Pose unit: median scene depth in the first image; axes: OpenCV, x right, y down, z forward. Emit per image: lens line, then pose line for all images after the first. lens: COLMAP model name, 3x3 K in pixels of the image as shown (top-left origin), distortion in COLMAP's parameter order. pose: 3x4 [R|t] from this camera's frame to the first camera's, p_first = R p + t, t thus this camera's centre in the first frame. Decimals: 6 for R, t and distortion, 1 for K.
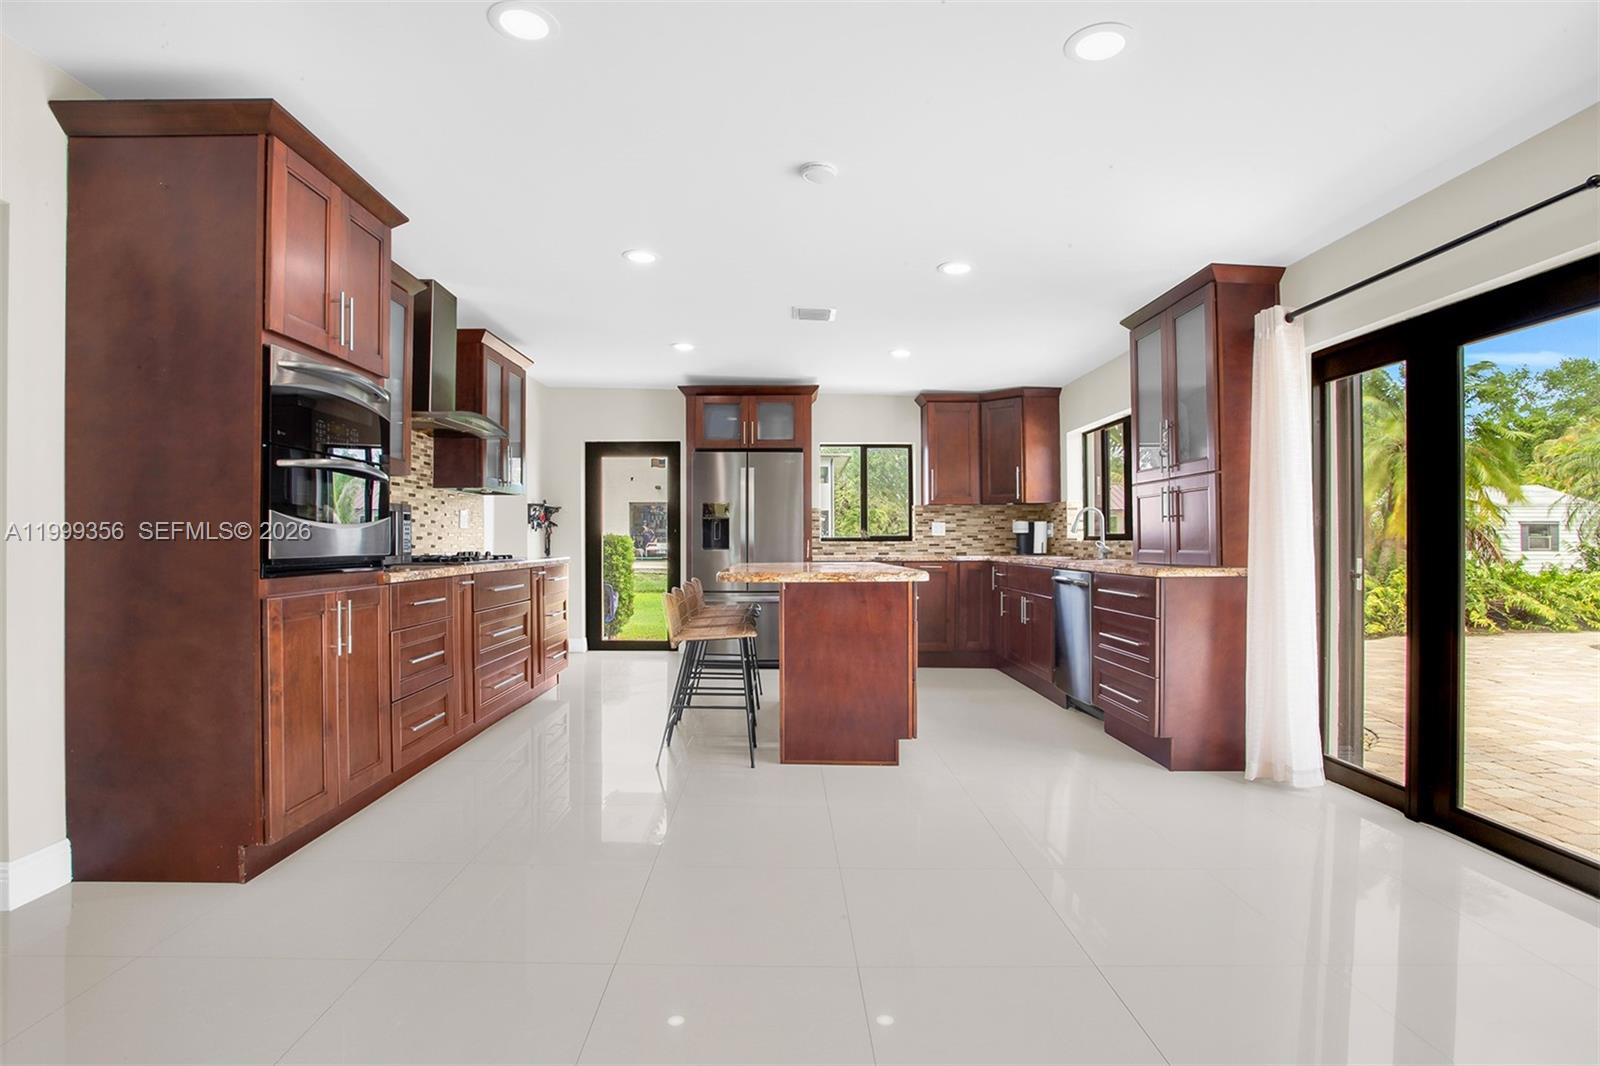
lens RADIAL K [[807.7, 0, 792.0], [0, 807.7, 524.4], [0, 0, 1]] dist [-0.058793, -0.000073]
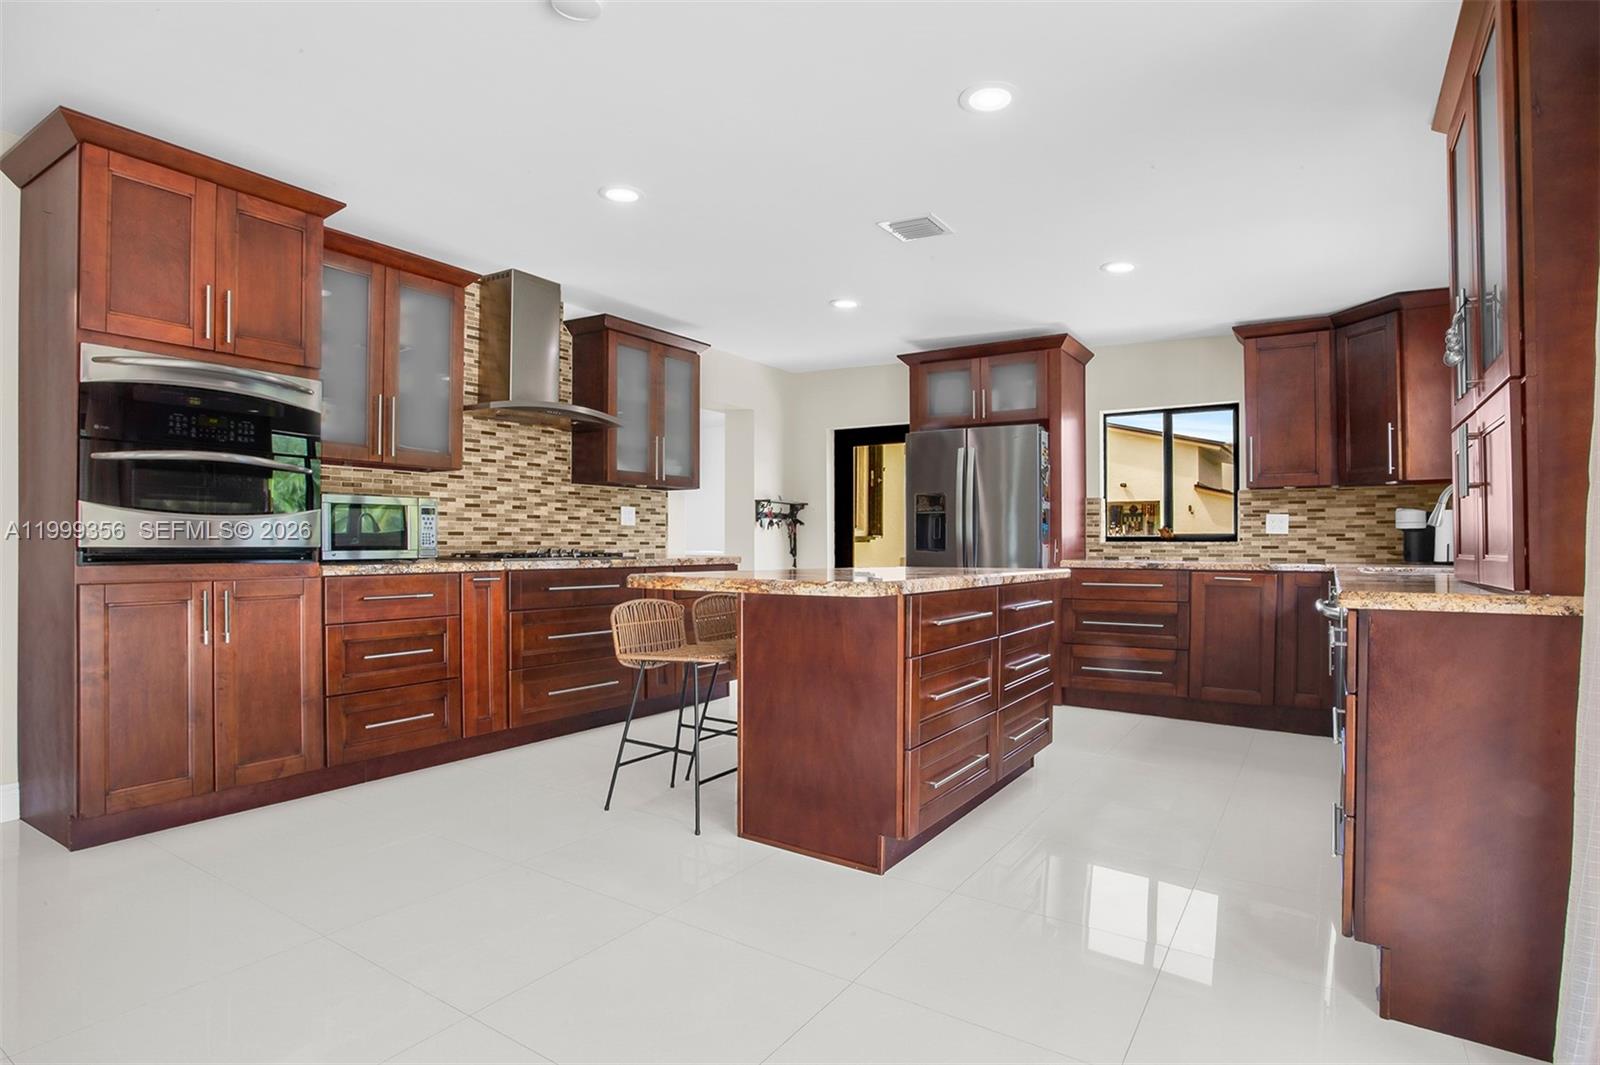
lens RADIAL K [[826.2, 0, 795.1], [0, 826.2, 531.4], [0, 0, 1]] dist [-0.034972, 0.000237]
pose [[0.833415, -0.003241, -0.552639, 0.241581], [0.005471, 0.999982, 0.002386, 0.008775], [0.552621, -0.005012, 0.833417, 0.217767]]
